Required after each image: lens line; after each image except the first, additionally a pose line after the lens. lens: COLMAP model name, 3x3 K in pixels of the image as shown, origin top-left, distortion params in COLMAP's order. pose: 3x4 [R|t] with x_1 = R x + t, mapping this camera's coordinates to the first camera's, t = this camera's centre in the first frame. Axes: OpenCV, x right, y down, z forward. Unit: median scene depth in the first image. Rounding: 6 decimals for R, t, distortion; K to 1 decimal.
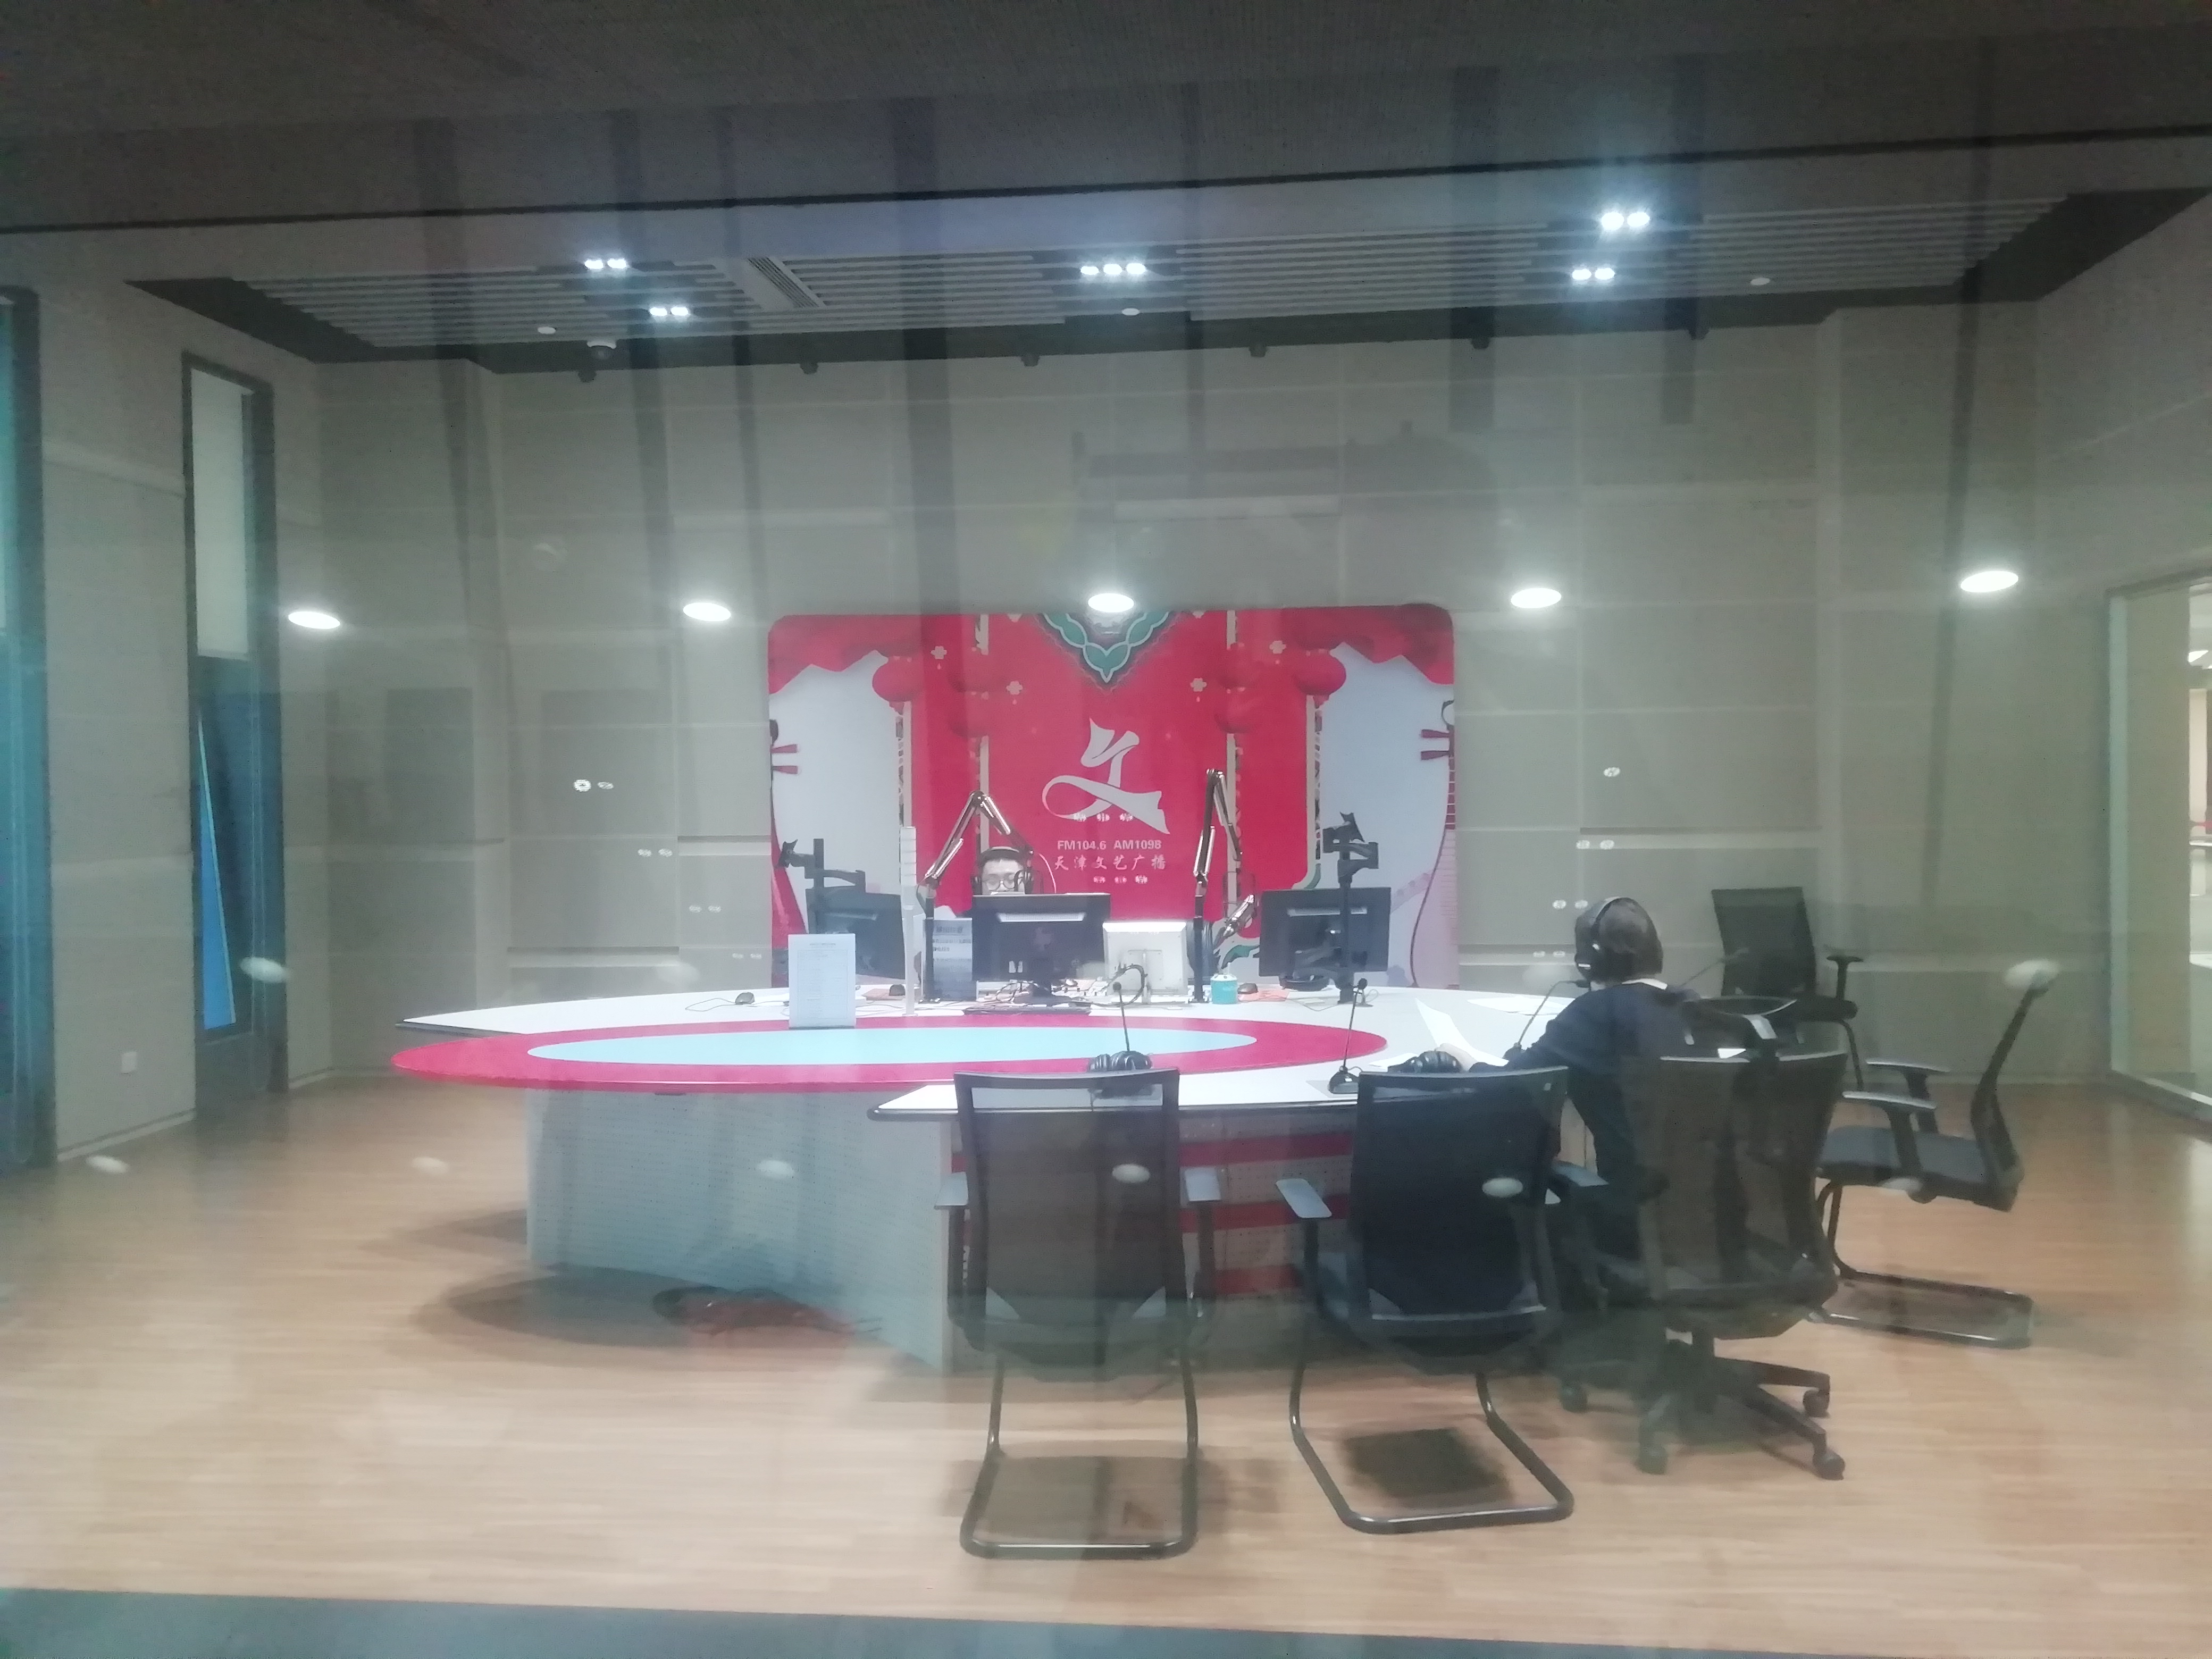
lens RADIAL K [[1645.4, 0, 1124.1], [0, 1645.4, 820.0], [0, 0, 1]] dist [0.180937, -0.329196]
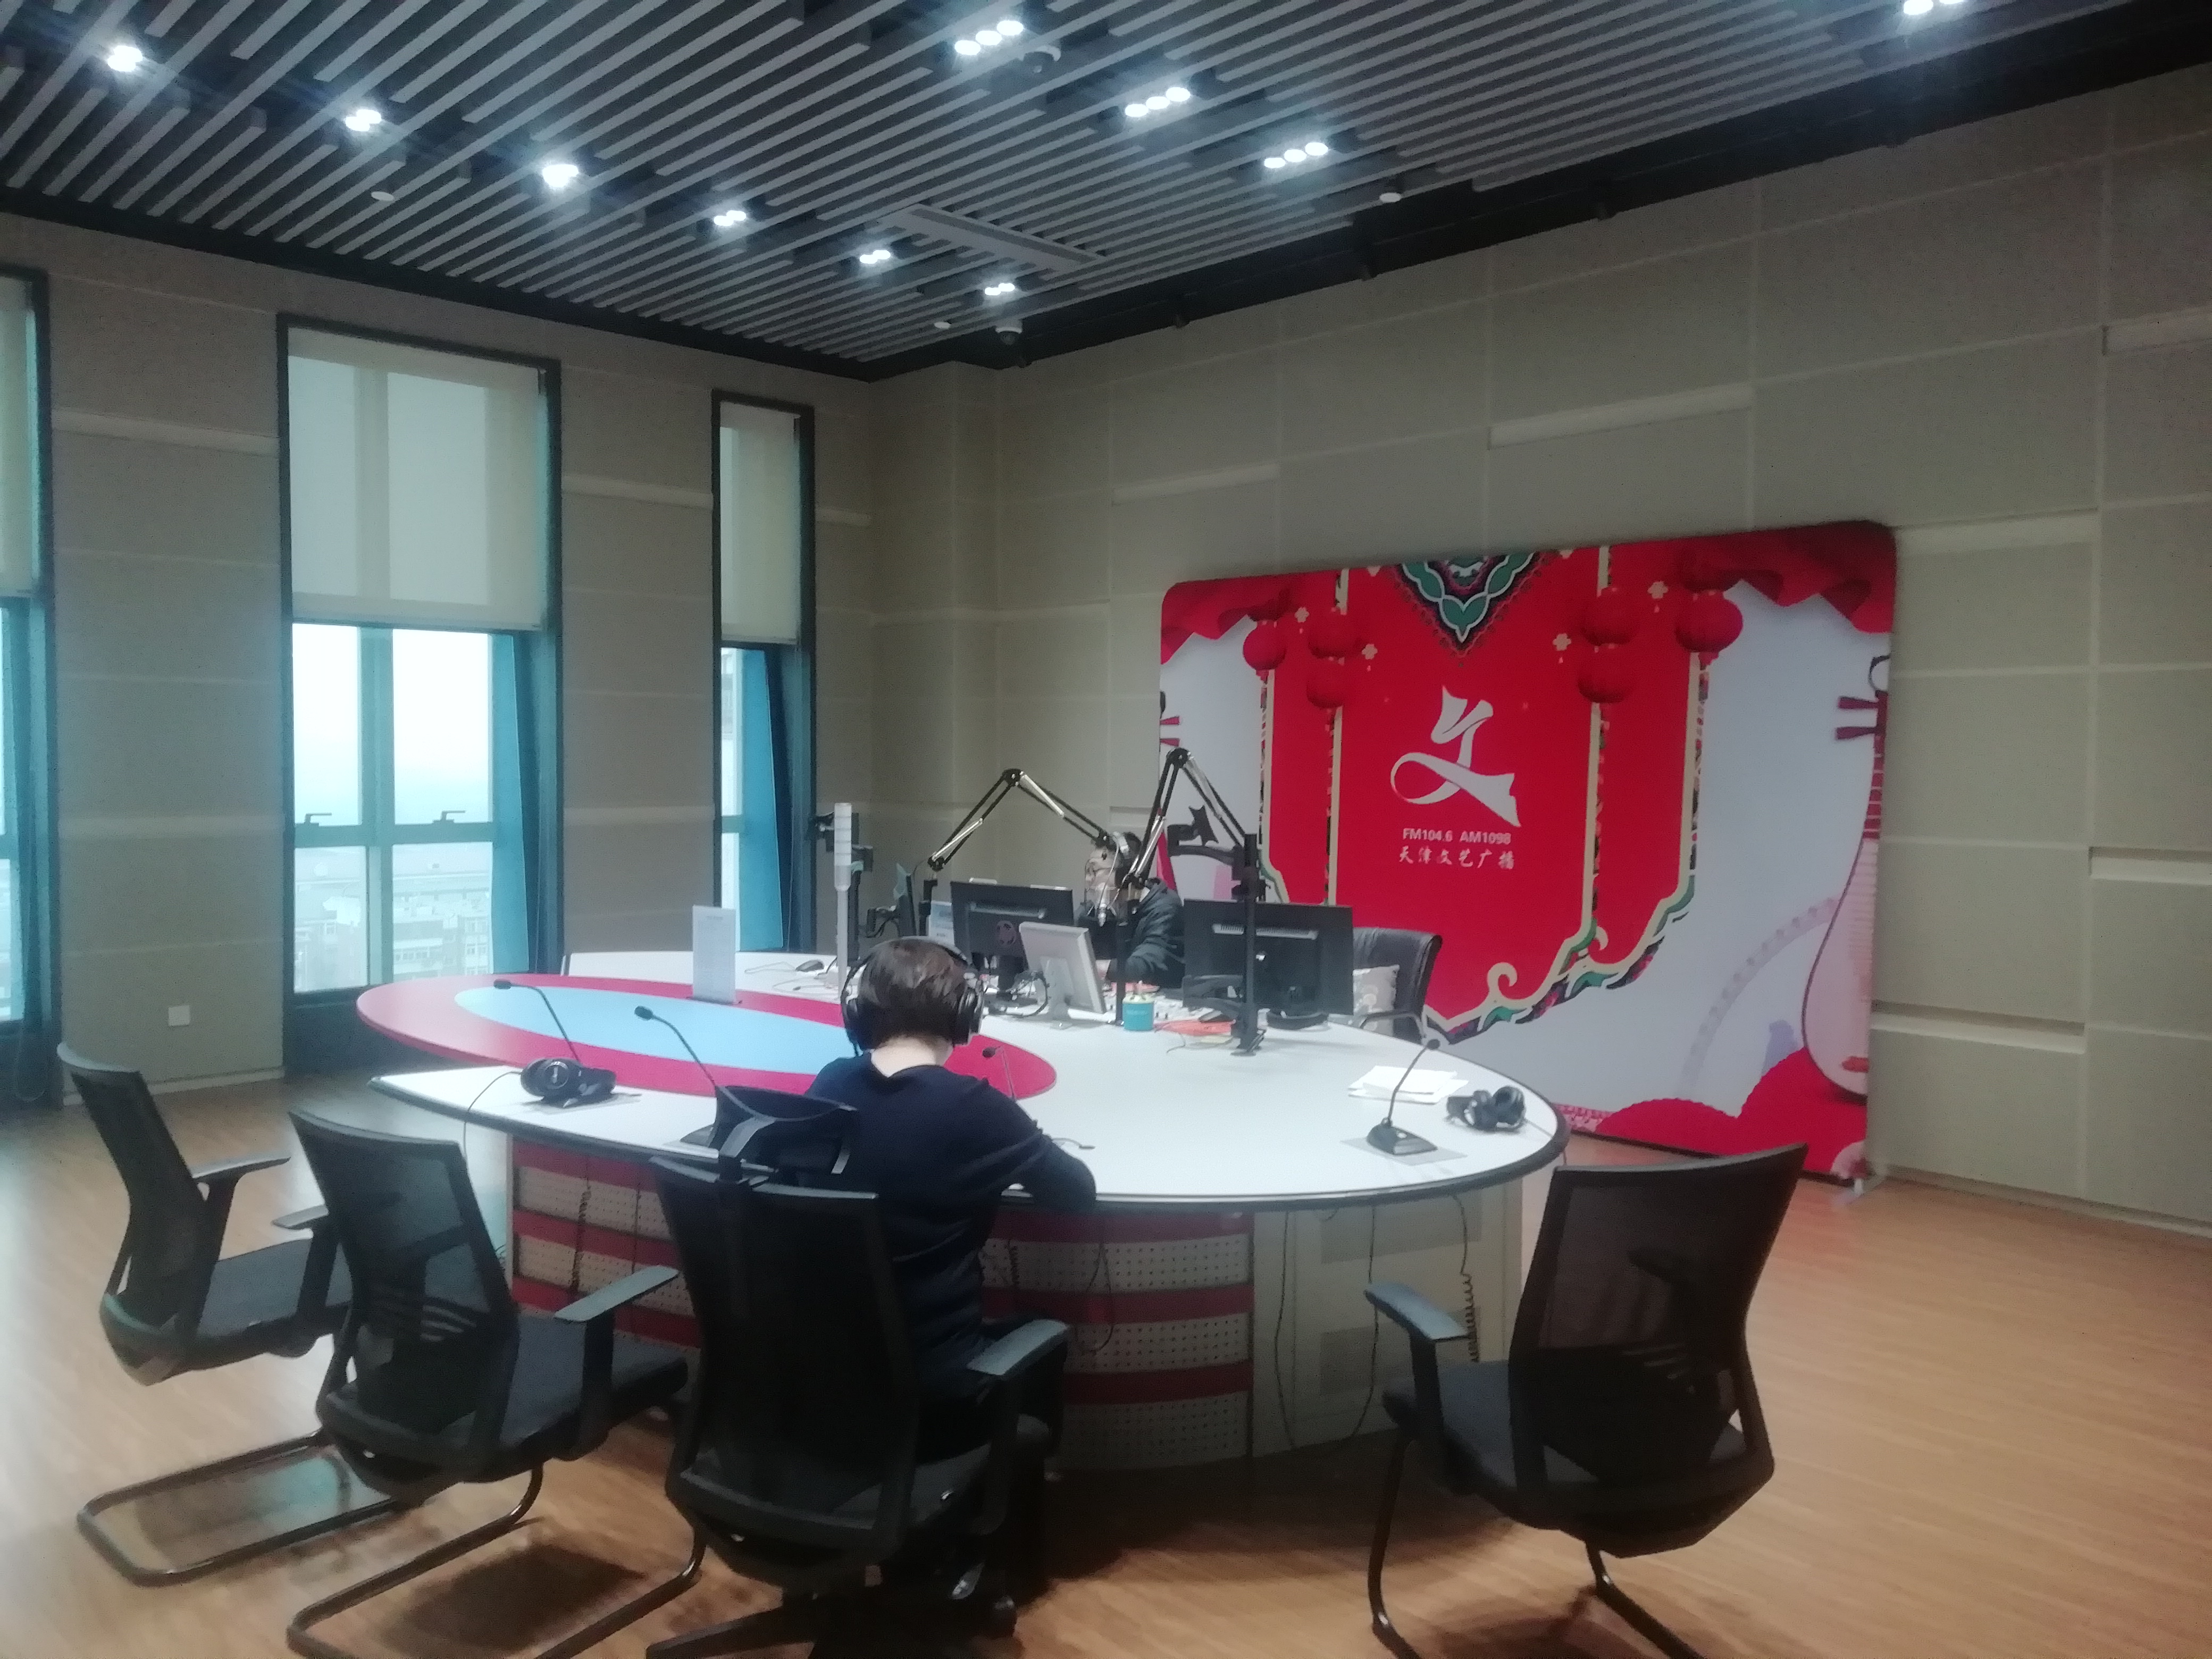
lens RADIAL K [[1636.7, 0, 1131.2], [0, 1636.7, 822.6], [0, 0, 1]] dist [0.059143, -0.072246]
pose [[0.768328, 0.045010, -0.638472, 0.402756], [-0.031906, 0.998978, 0.032029, -0.013528], [0.639261, -0.004237, 0.768978, 0.255164]]
